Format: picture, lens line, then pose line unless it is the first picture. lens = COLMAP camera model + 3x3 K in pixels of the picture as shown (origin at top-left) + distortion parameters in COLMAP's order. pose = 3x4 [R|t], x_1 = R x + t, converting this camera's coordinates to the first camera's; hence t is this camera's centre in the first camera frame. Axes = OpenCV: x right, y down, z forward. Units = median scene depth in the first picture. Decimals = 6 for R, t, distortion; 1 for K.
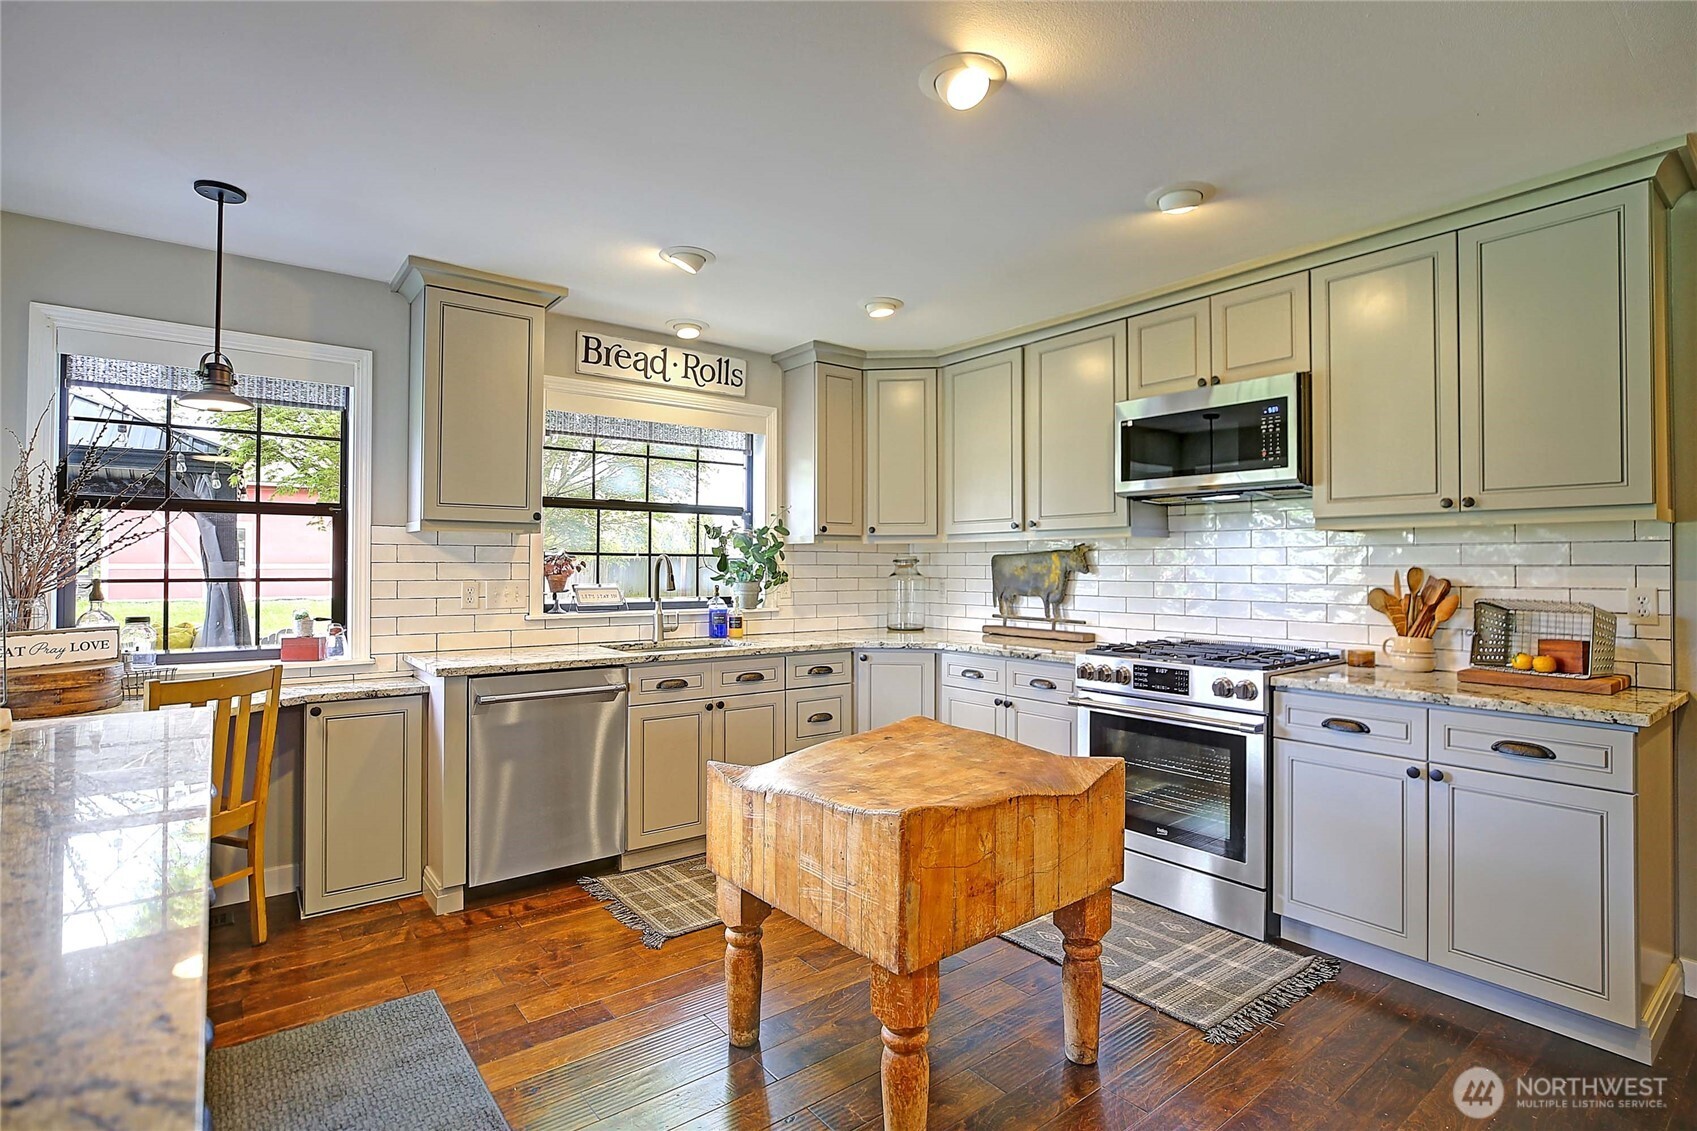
lens RADIAL K [[804.8, 0, 865.2], [0, 804.8, 561.3], [0, 0, 1]] dist [-0.023567, 0.004679]
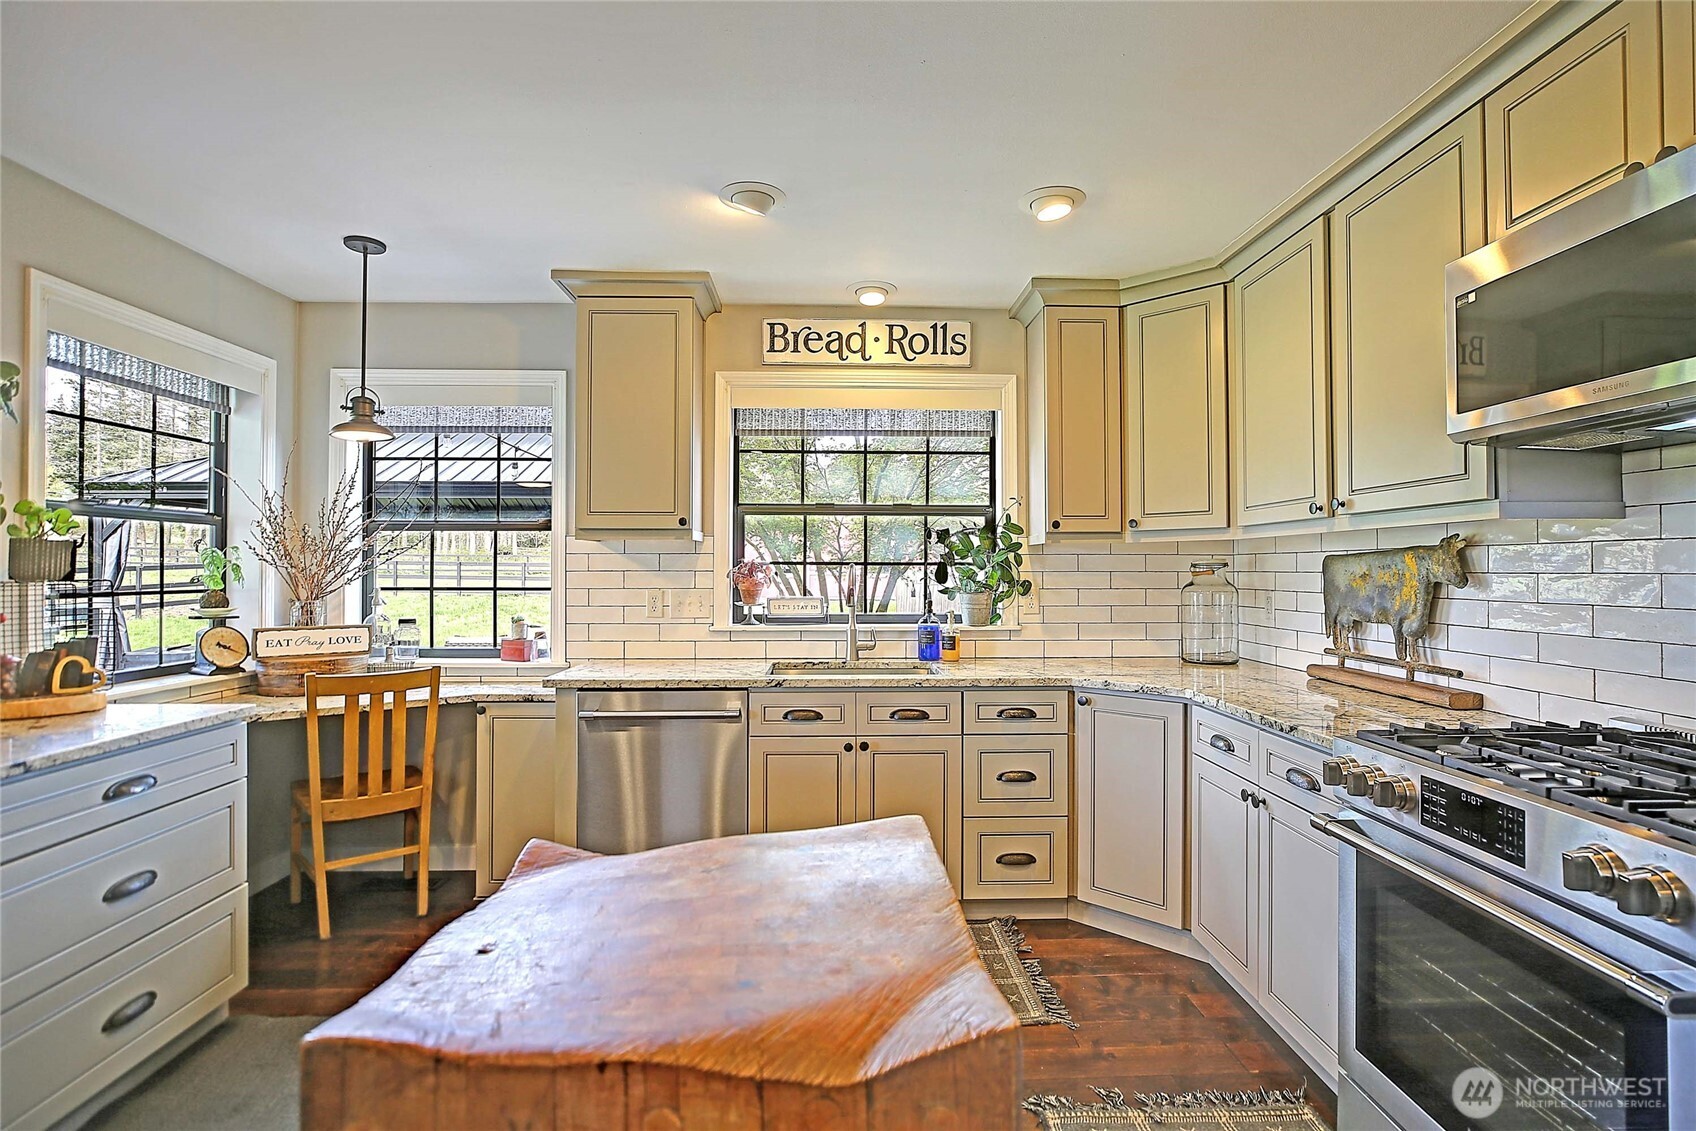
lens RADIAL K [[804.4, 0, 847.3], [0, 804.4, 562.8], [0, 0, 1]] dist [-0.023567, 0.004679]
pose [[0.812624, -0.007516, -0.582740, 0.246357], [0.006282, 0.999972, -0.004137, -0.002257], [0.582754, -0.000299, 0.812648, 0.291808]]
